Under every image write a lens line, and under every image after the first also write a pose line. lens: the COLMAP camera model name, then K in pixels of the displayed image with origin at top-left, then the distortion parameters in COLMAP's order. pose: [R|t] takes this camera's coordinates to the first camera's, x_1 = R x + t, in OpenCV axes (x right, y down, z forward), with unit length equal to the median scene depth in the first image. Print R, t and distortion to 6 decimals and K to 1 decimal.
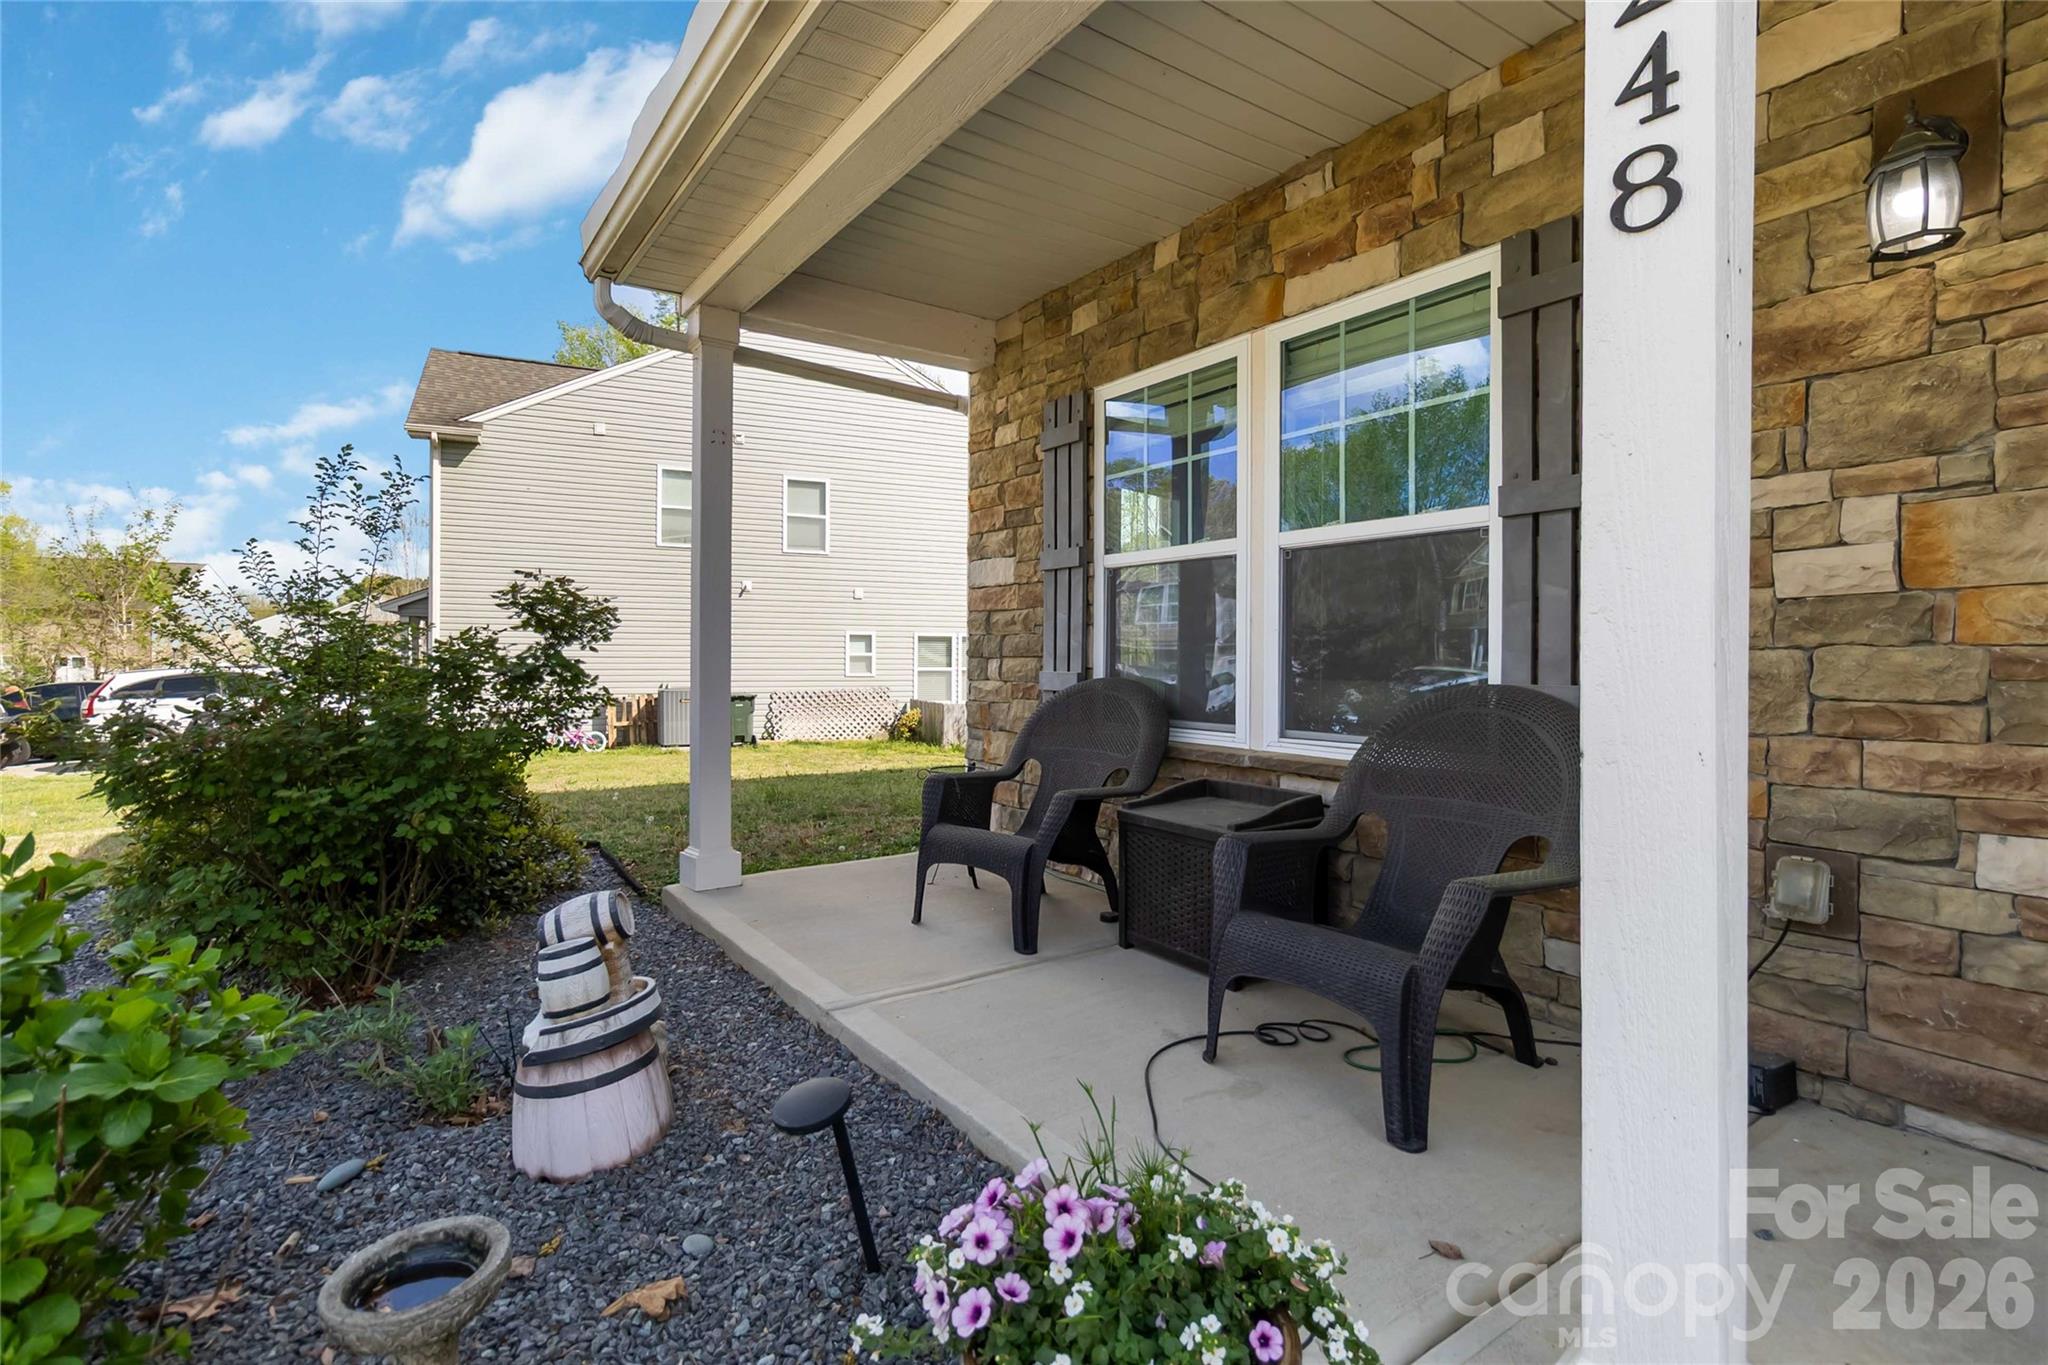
lens RADIAL K [[941.7, 0, 1036.4], [0, 941.7, 670.9], [0, 0, 1]] dist [-0.000915, 0.001479]
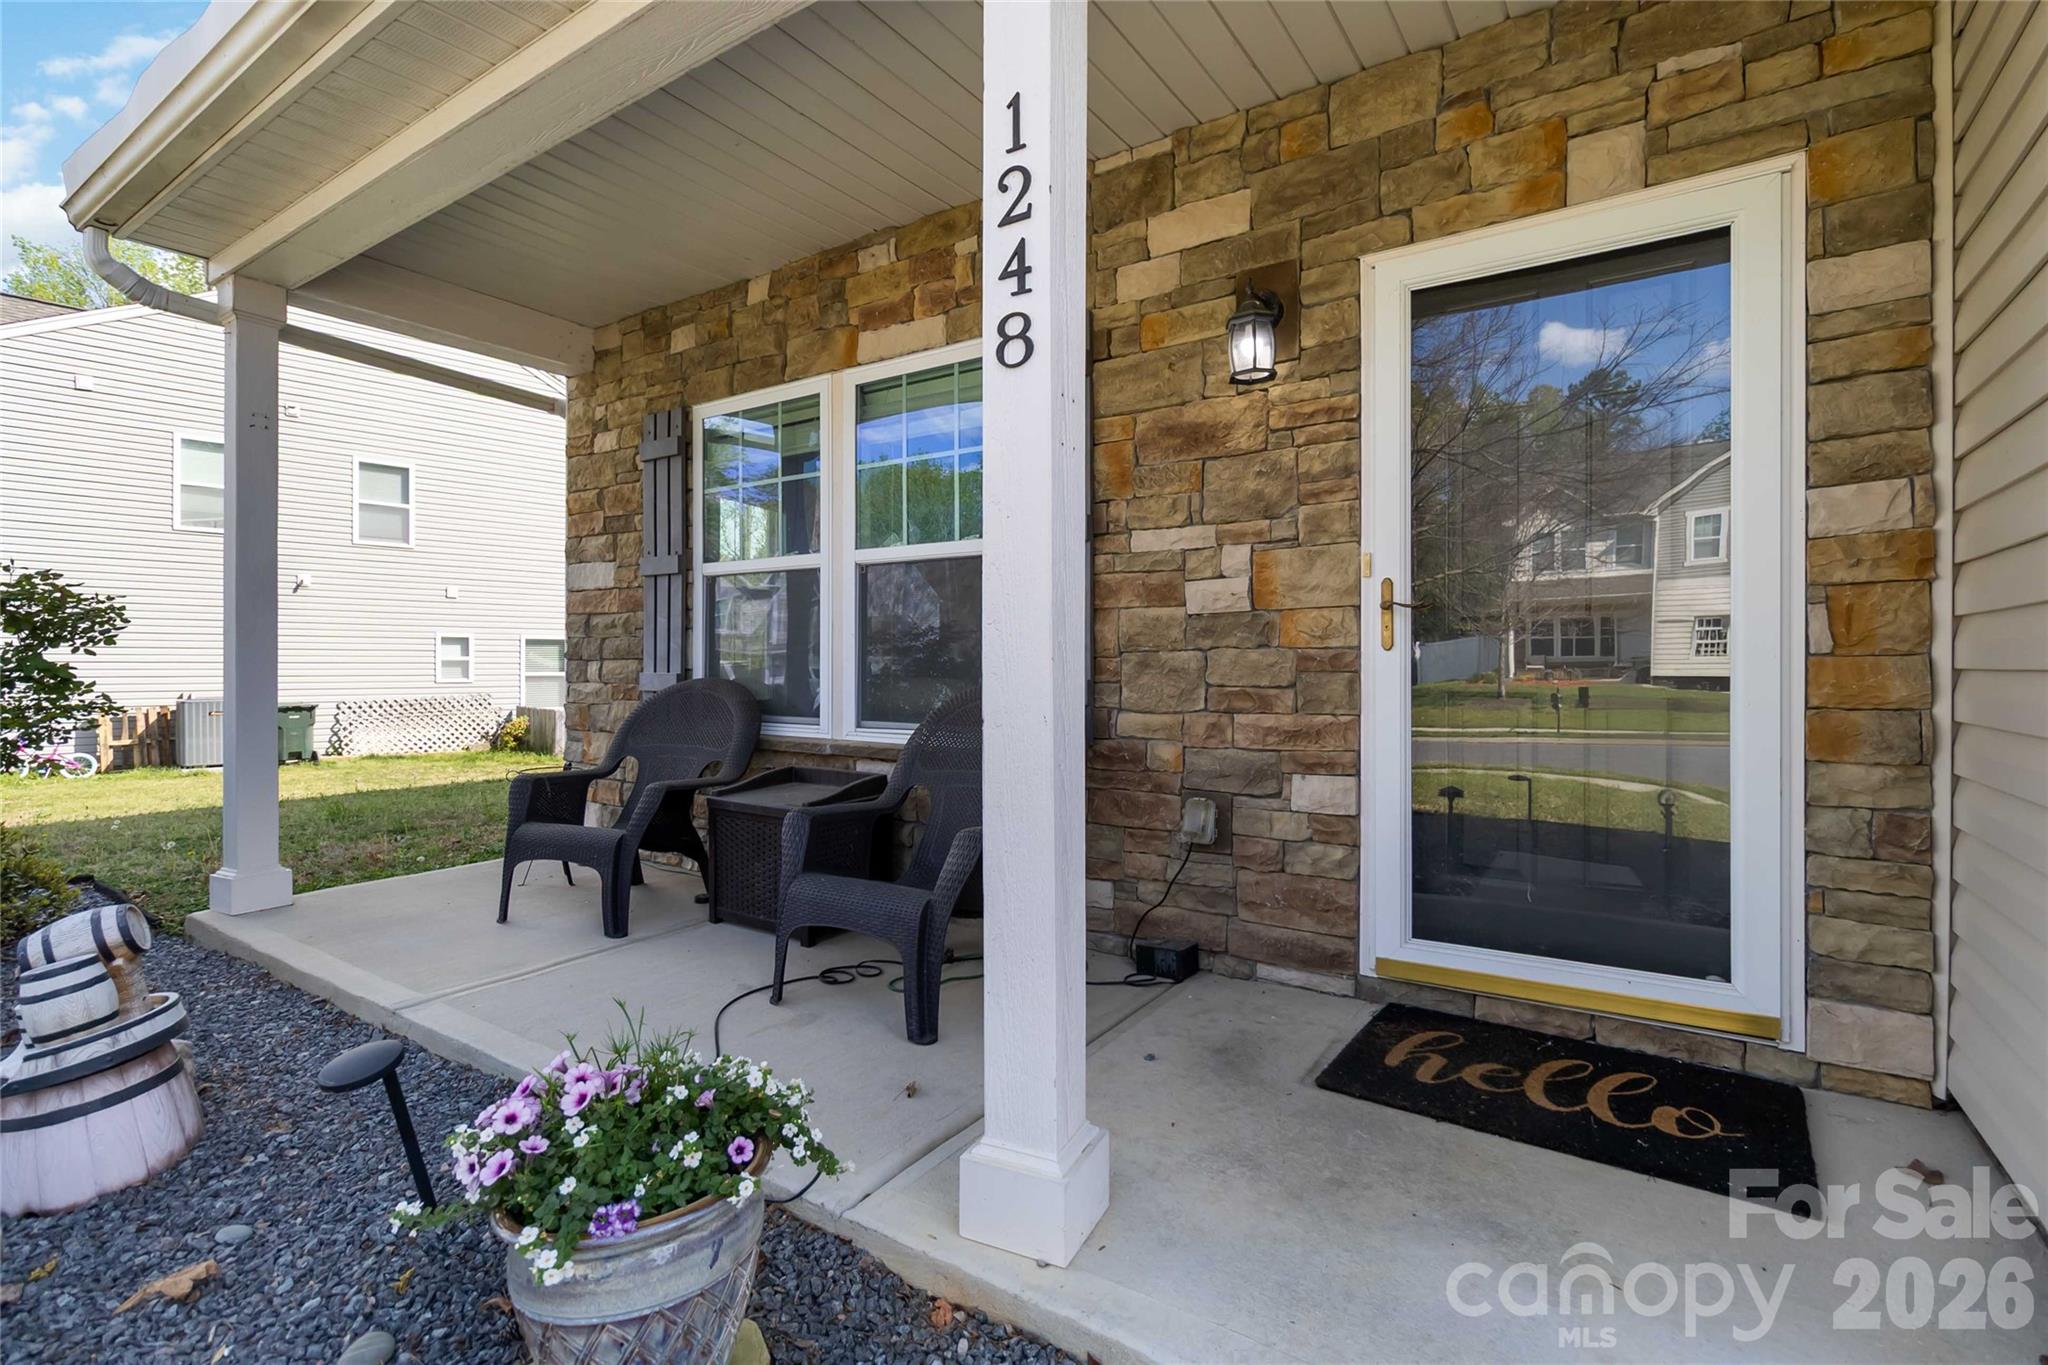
lens RADIAL K [[941.7, 0, 1036.4], [0, 941.7, 670.9], [0, 0, 1]] dist [-0.000915, 0.001479]
pose [[0.936203, -0.006491, 0.351400, 0.078641], [0.008115, 0.999962, -0.003149, 0.008315], [-0.351366, 0.005800, 0.936220, -0.208511]]
